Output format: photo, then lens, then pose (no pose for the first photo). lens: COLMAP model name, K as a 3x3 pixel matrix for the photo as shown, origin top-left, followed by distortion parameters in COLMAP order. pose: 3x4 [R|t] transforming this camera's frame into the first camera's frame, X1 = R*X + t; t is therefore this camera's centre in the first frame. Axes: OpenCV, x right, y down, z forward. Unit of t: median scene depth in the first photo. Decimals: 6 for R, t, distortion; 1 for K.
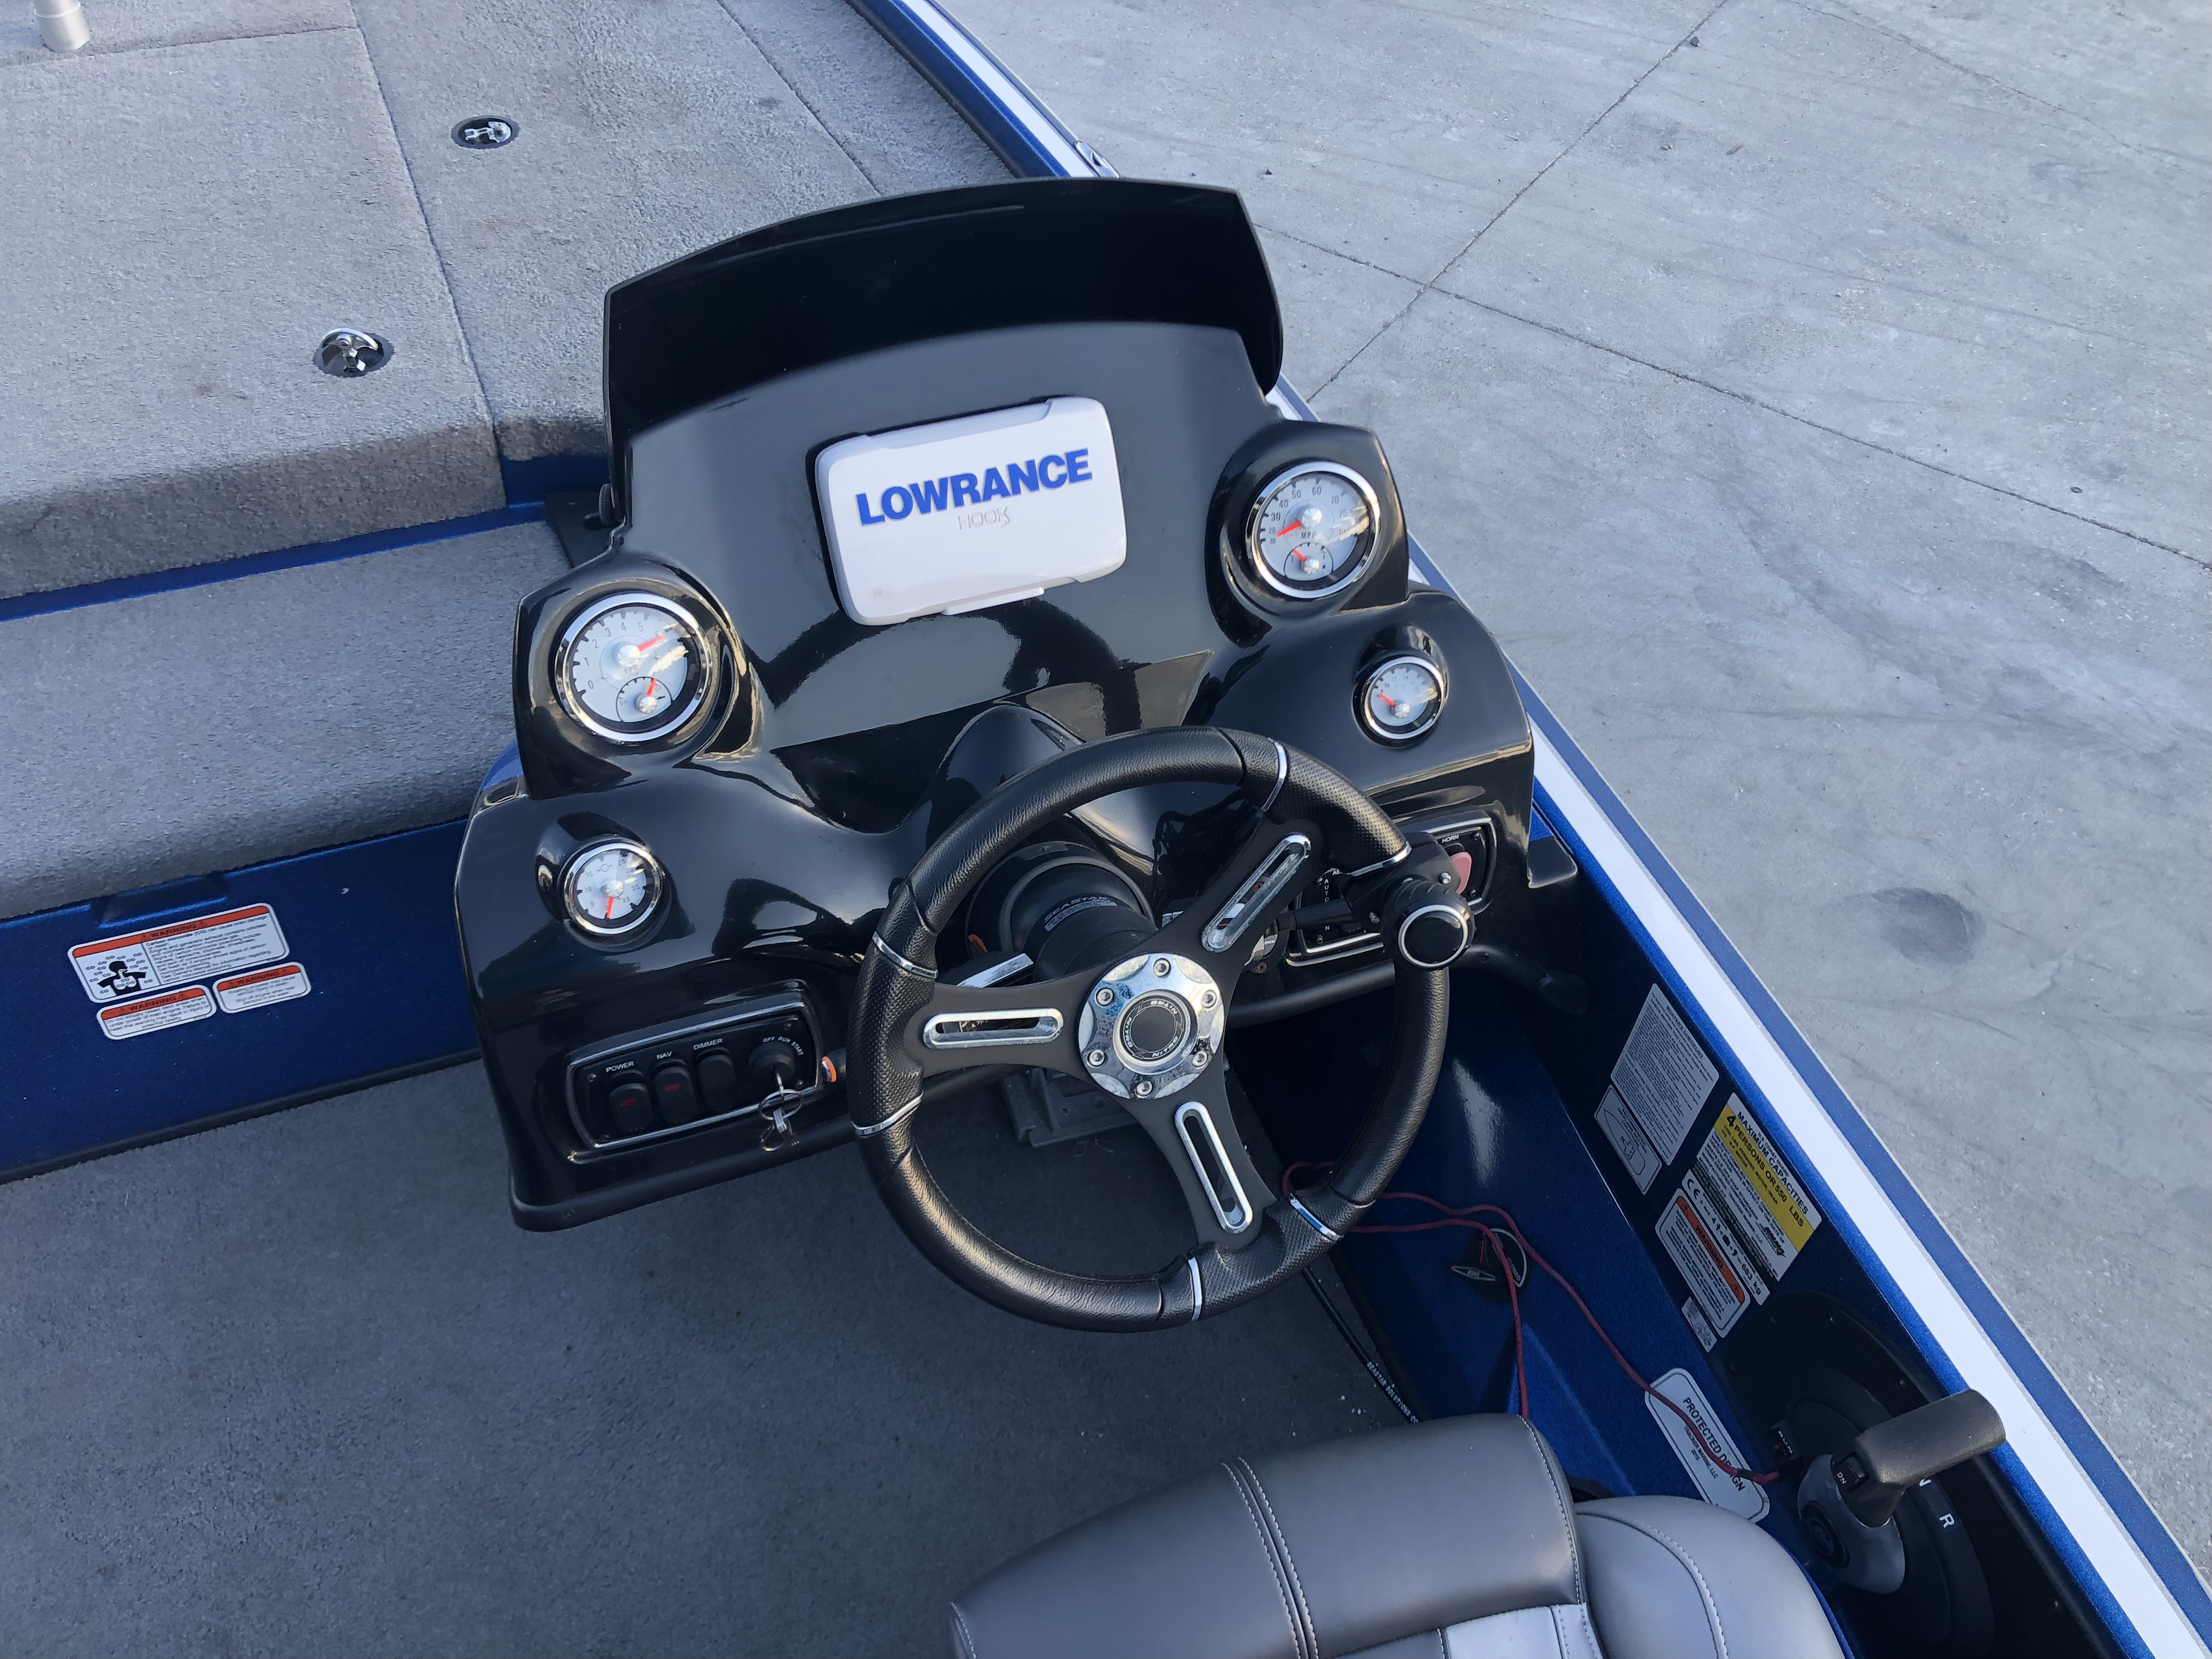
lens RADIAL K [[1802.4, 0, 1106.0], [0, 1802.4, 829.5], [0, 0, 1]] dist [0.026920, -0.031689]
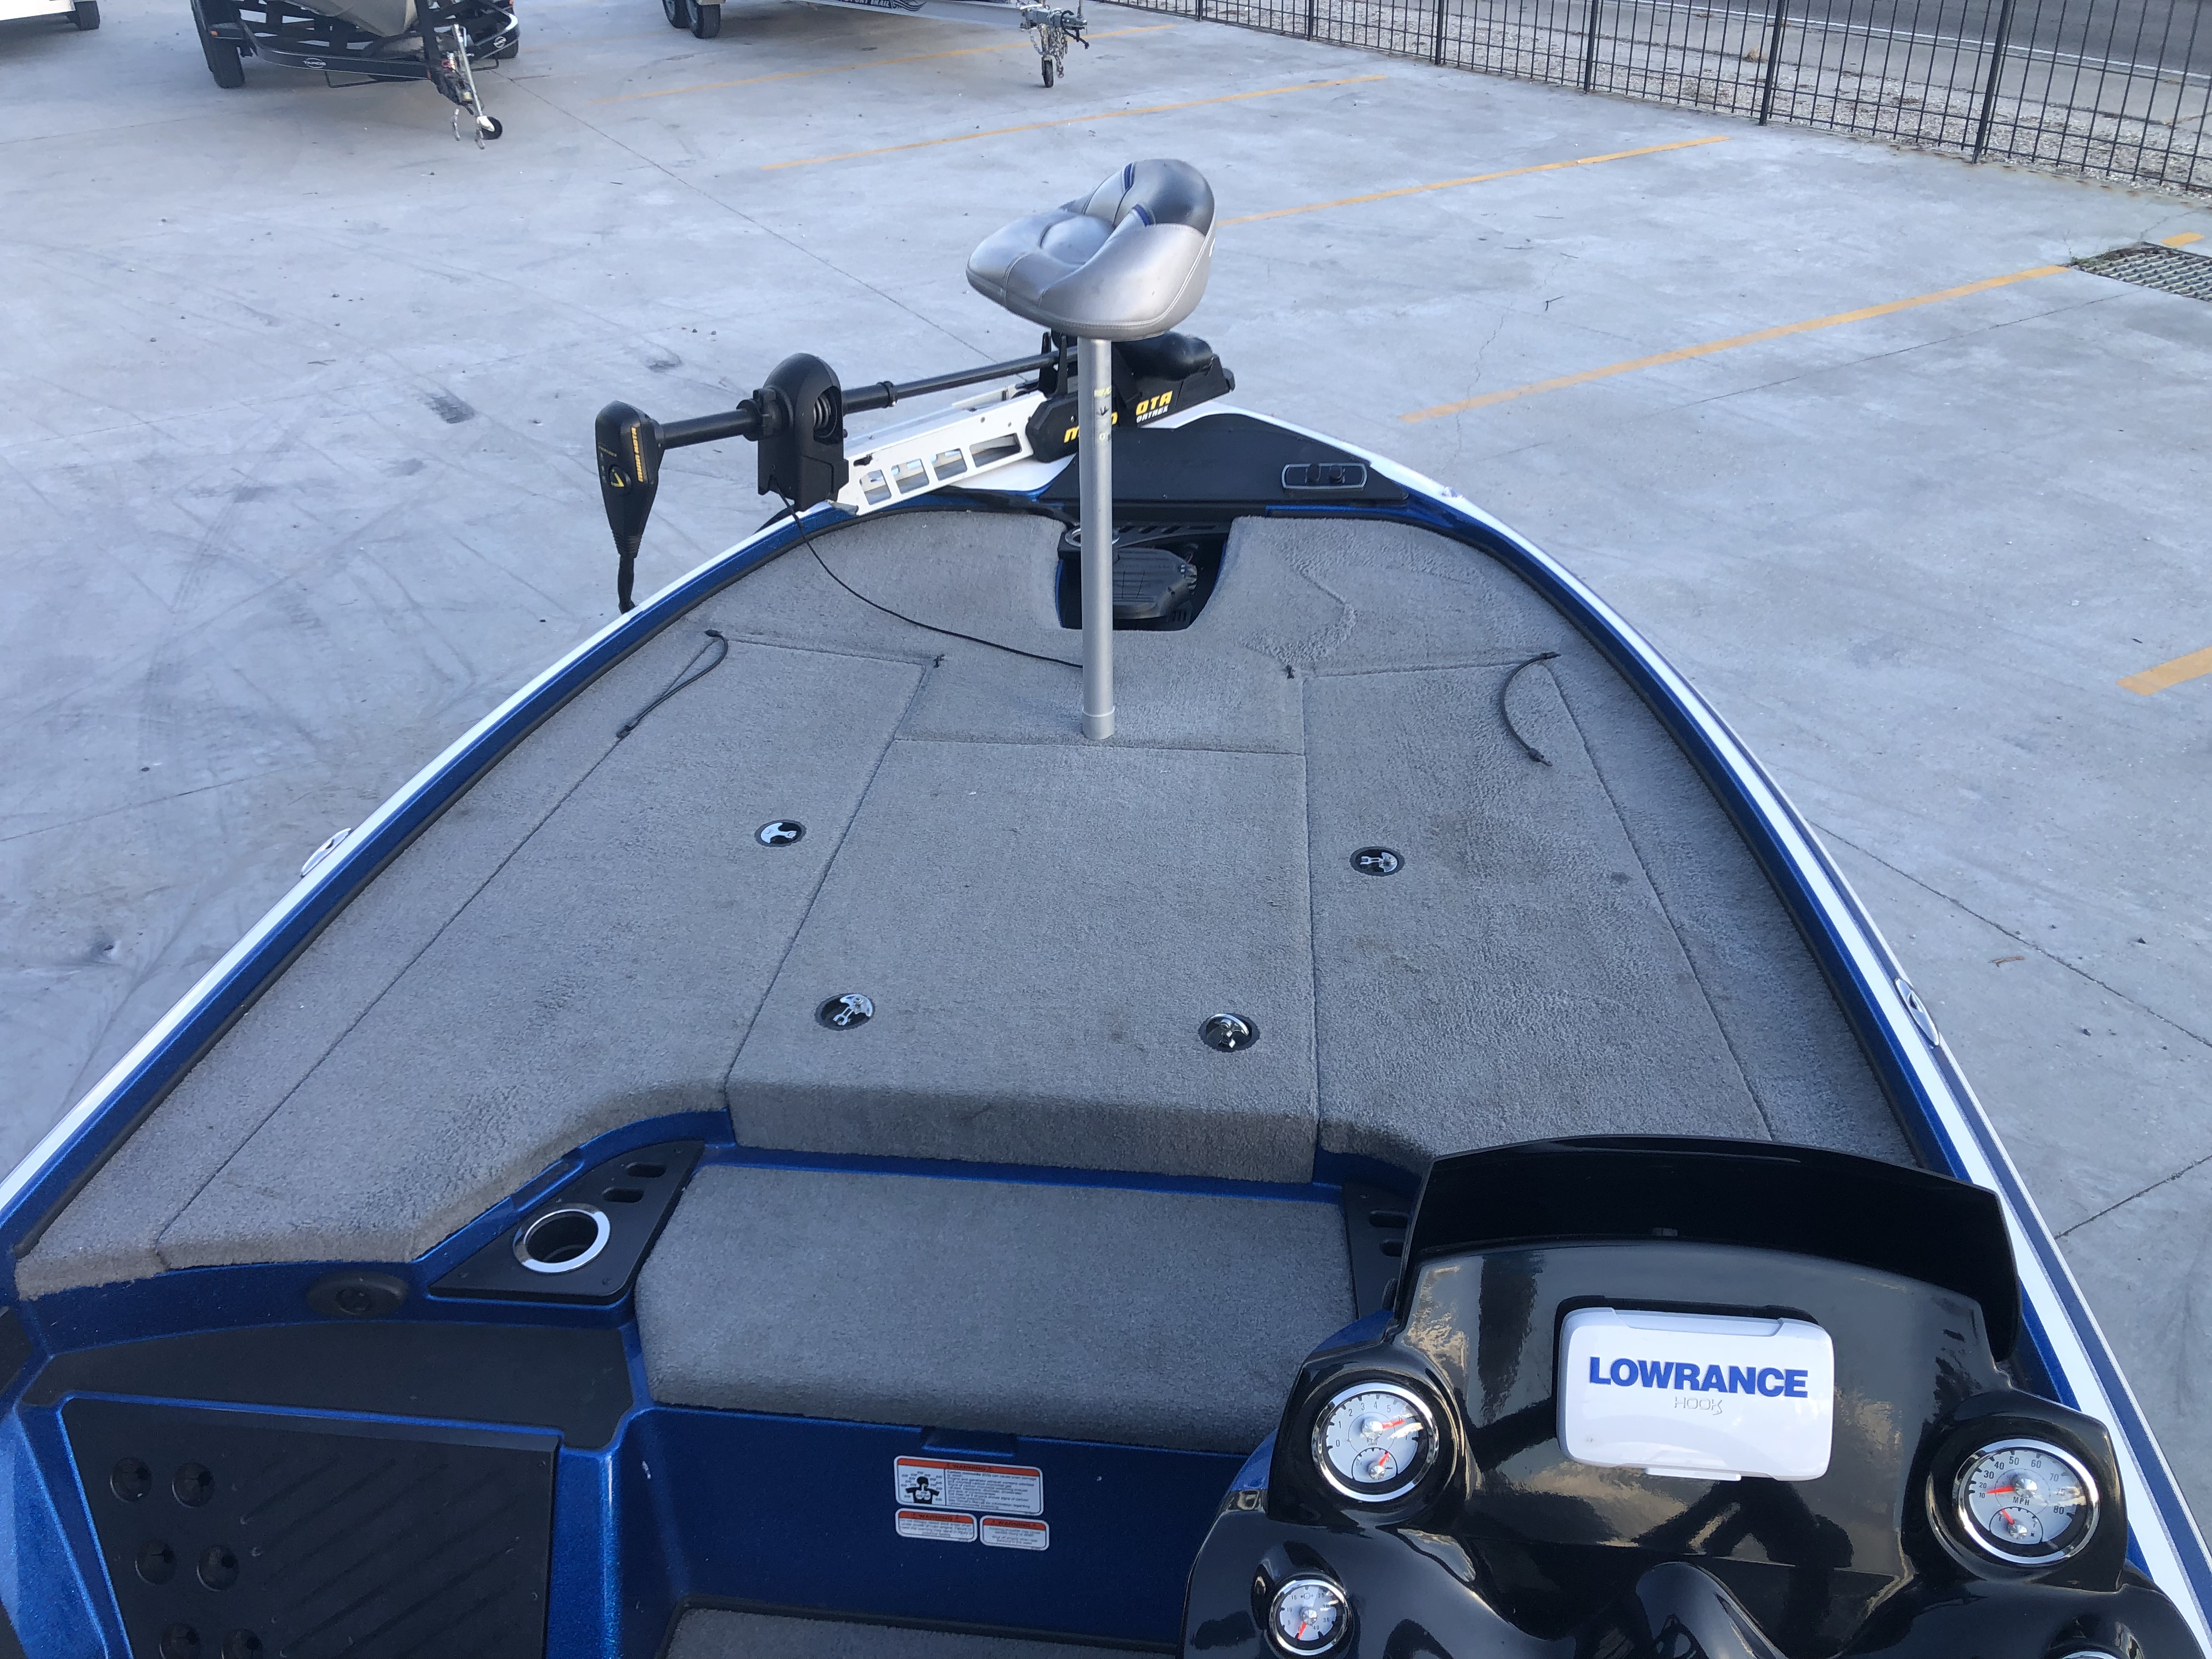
lens RADIAL K [[1808.6, 0, 1080.7], [0, 1808.6, 840.0], [0, 0, 1]] dist [0.039547, -0.038638]
pose [[0.879636, 0.188080, -0.436882, 0.017347], [-0.301138, 0.931187, -0.205444, -0.103558], [0.368179, 0.312278, 0.875744, -0.187688]]
